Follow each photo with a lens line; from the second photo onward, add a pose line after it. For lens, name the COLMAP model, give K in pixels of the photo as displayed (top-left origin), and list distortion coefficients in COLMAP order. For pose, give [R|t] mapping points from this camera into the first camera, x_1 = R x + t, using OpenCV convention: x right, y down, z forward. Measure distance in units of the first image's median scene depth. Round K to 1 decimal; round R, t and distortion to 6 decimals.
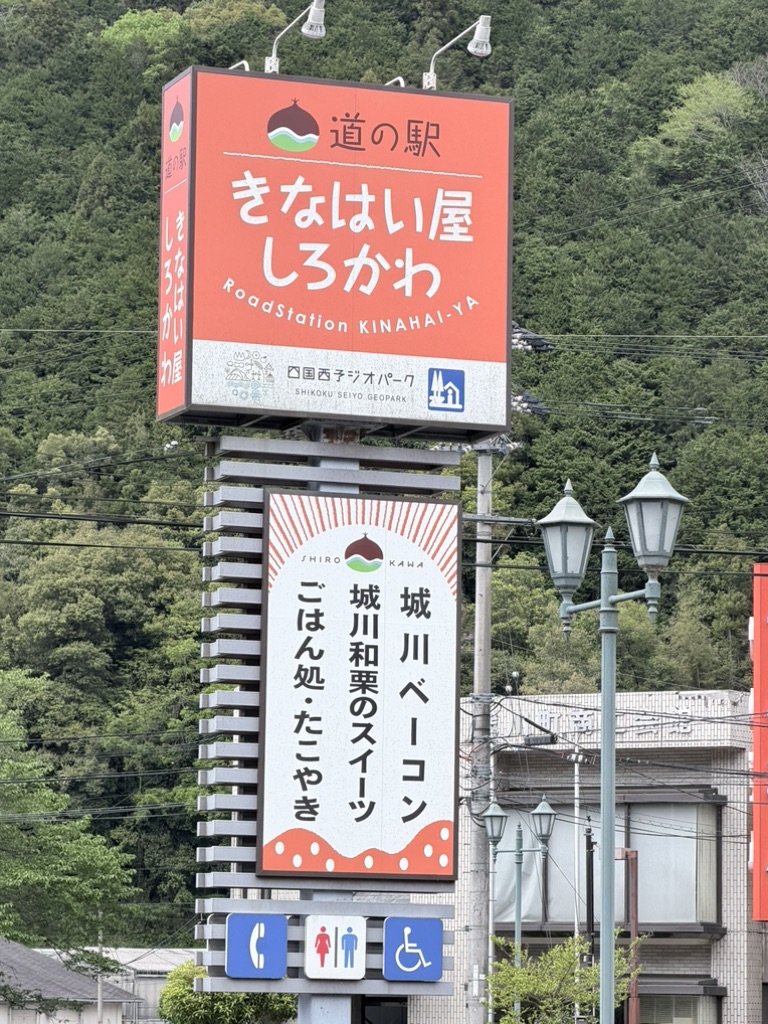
lens RADIAL K [[3930.2, 0, 384.0], [0, 3930.2, 512.0], [0, 0, 1]] dist [0.293617, 0.291047]
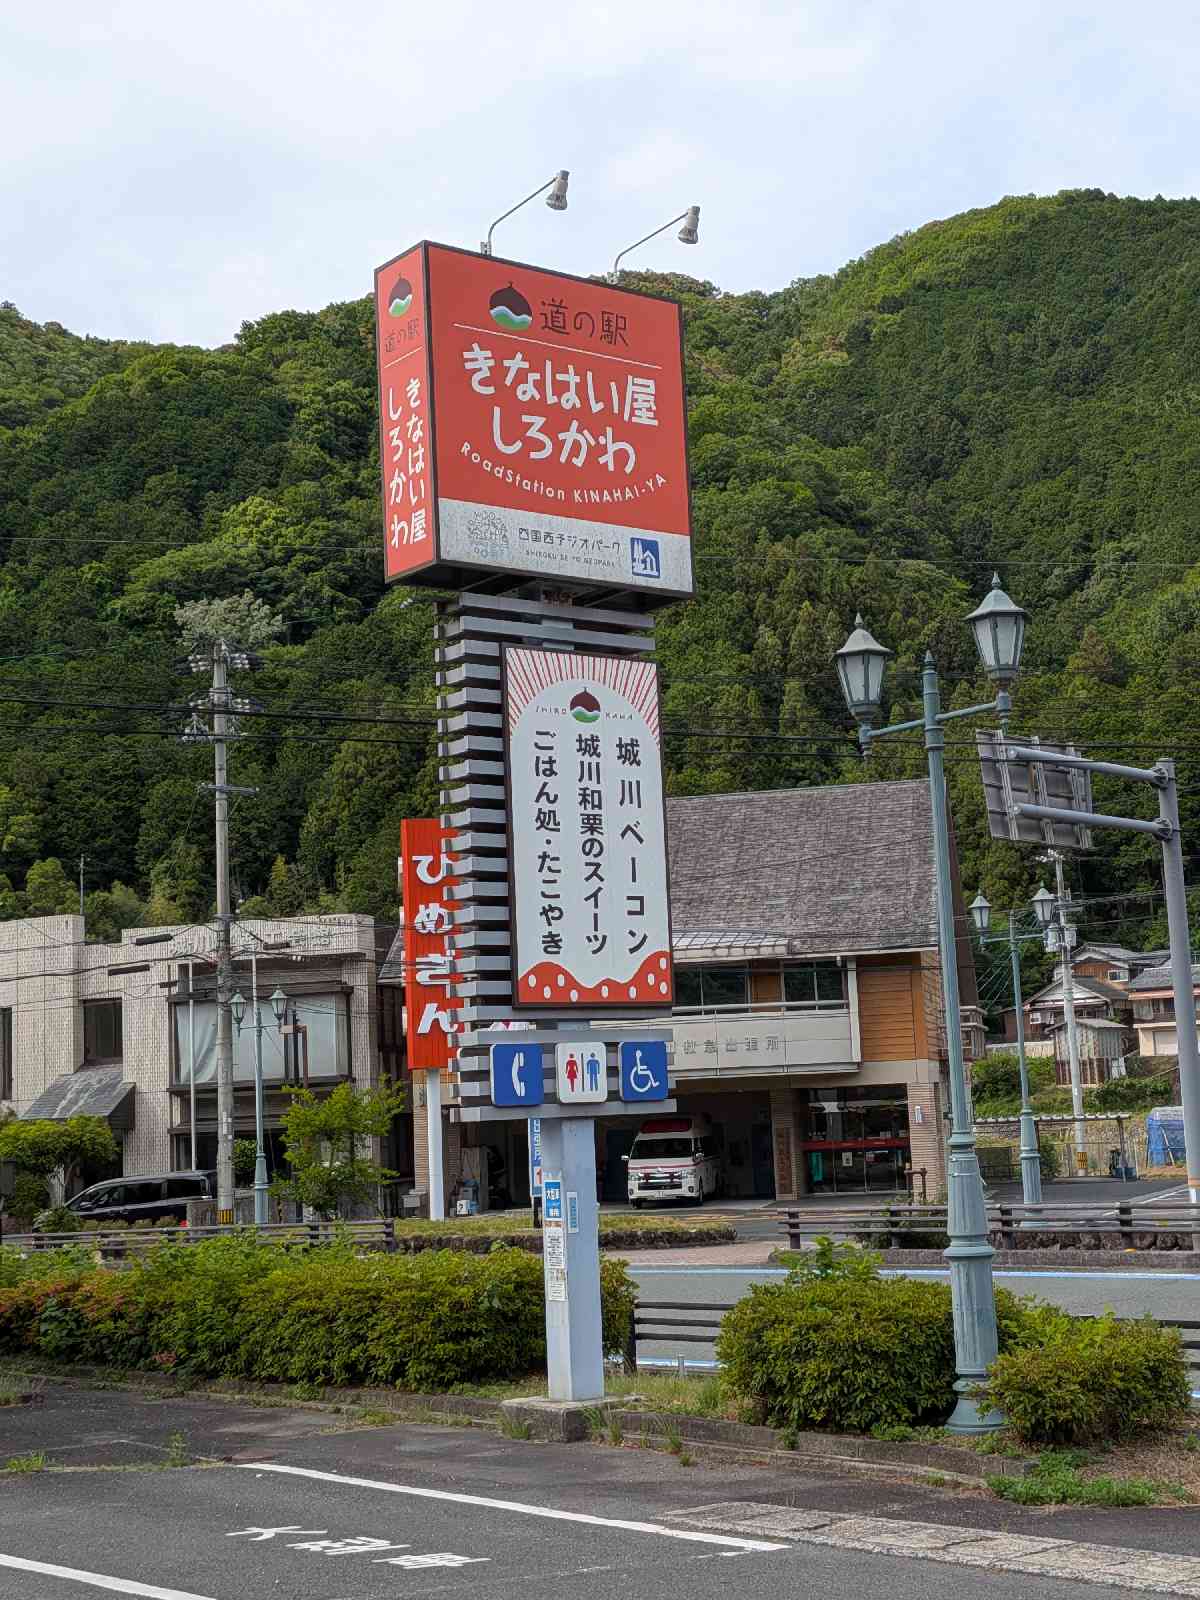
lens RADIAL K [[2308.4, 0, 641.6], [0, 2308.4, 778.3], [0, 0, 1]] dist [0.171479, -0.066723]
pose [[0.952278, -0.013751, 0.304922, -0.183755], [0.021993, 0.999479, -0.023611, 0.045761], [-0.304438, 0.029190, 0.952085, 0.395282]]
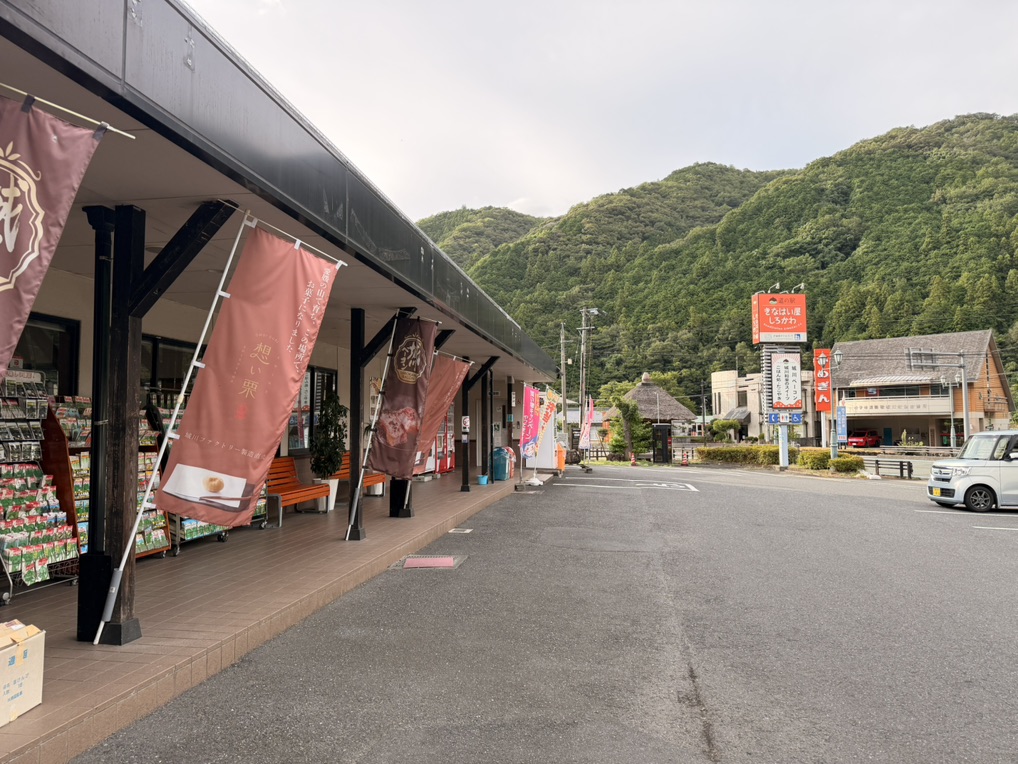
lens RADIAL K [[735.2, 0, 509.0], [0, 735.2, 382.0], [0, 0, 1]] dist [0.106365, -0.143680]
pose [[0.966740, -0.039010, -0.252769, -0.147639], [0.054203, 0.997100, 0.053424, -0.050110], [0.249952, -0.065348, 0.966050, -0.394872]]
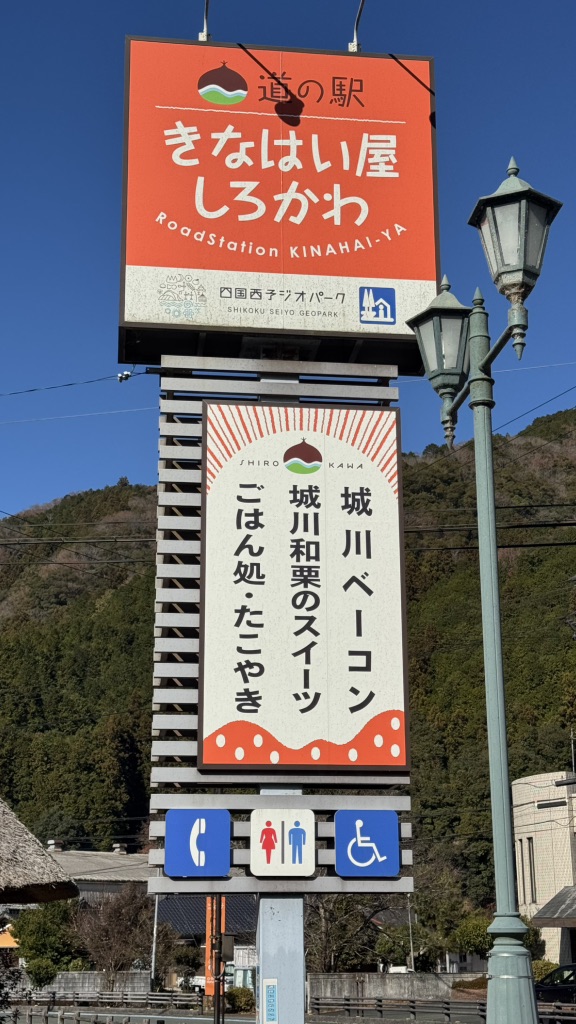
lens RADIAL K [[1428.9, 0, 288.0], [0, 1428.9, 512.0], [0, 0, 1]] dist [0.144386, 0.037178]
pose [[0.972370, -0.085926, -0.217055, 0.072375], [0.047809, 0.983386, -0.175119, 0.091418], [0.228496, 0.159903, 0.960323, 0.638698]]
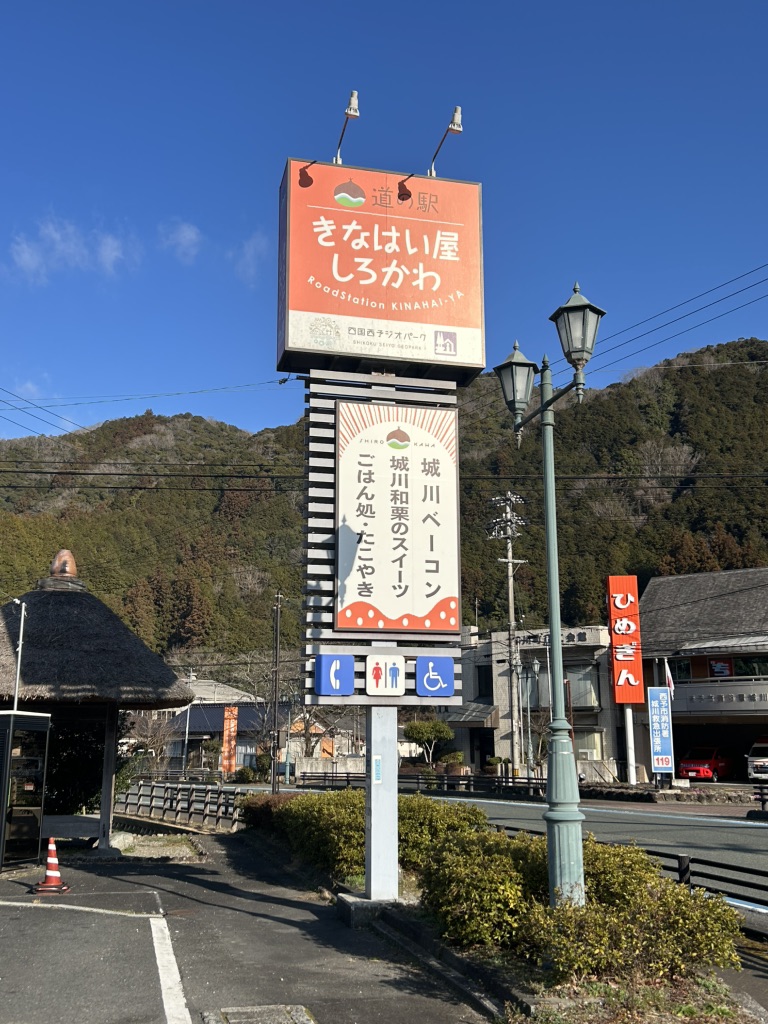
lens RADIAL K [[1008.3, 0, 384.0], [0, 1008.3, 512.0], [0, 0, 1]] dist [0.226933, -0.763832]
pose [[0.993422, -0.041476, -0.106737, 0.033426], [0.030639, 0.994390, -0.101238, 0.085091], [0.110337, 0.097301, 0.989120, 0.579817]]
